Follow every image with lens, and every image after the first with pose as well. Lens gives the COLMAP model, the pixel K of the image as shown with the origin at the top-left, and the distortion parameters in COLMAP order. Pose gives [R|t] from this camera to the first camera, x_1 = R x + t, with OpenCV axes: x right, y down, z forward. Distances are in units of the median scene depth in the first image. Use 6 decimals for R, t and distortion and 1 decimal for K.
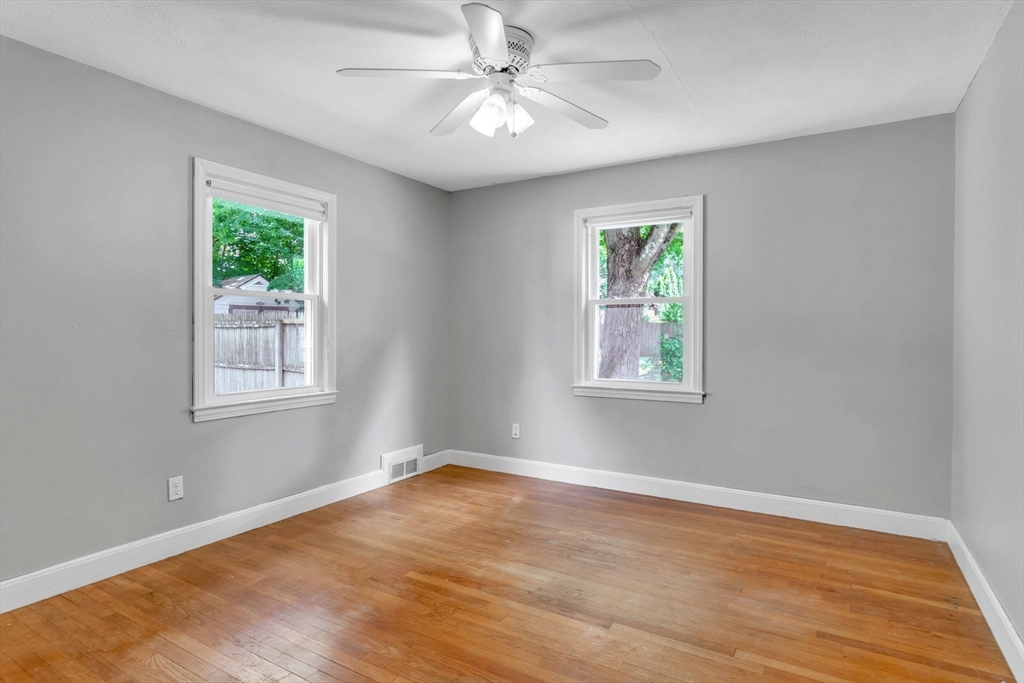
lens RADIAL K [[545.4, 0, 517.0], [0, 545.4, 334.6], [0, 0, 1]] dist [-0.020517, 0.014003]
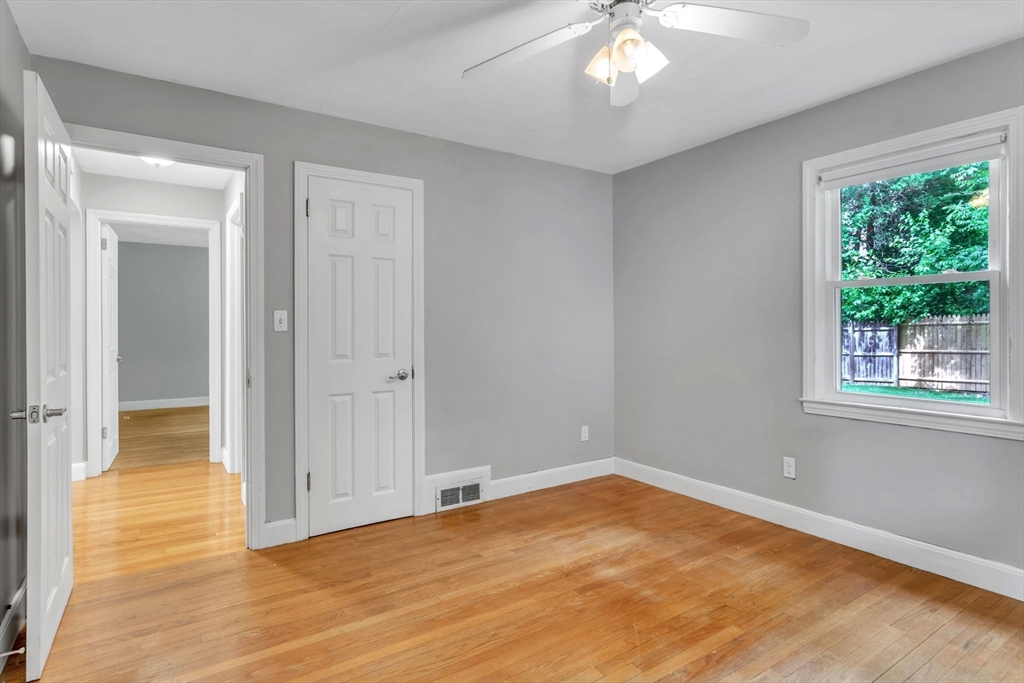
lens RADIAL K [[534.8, 0, 515.3], [0, 534.8, 324.8], [0, 0, 1]] dist [0.019646, -0.000947]
pose [[-0.416266, 0.000992, -0.909242, 0.623262], [0.002414, 0.999997, -0.000014, -0.011695], [0.909240, -0.002201, -0.416267, 0.968874]]
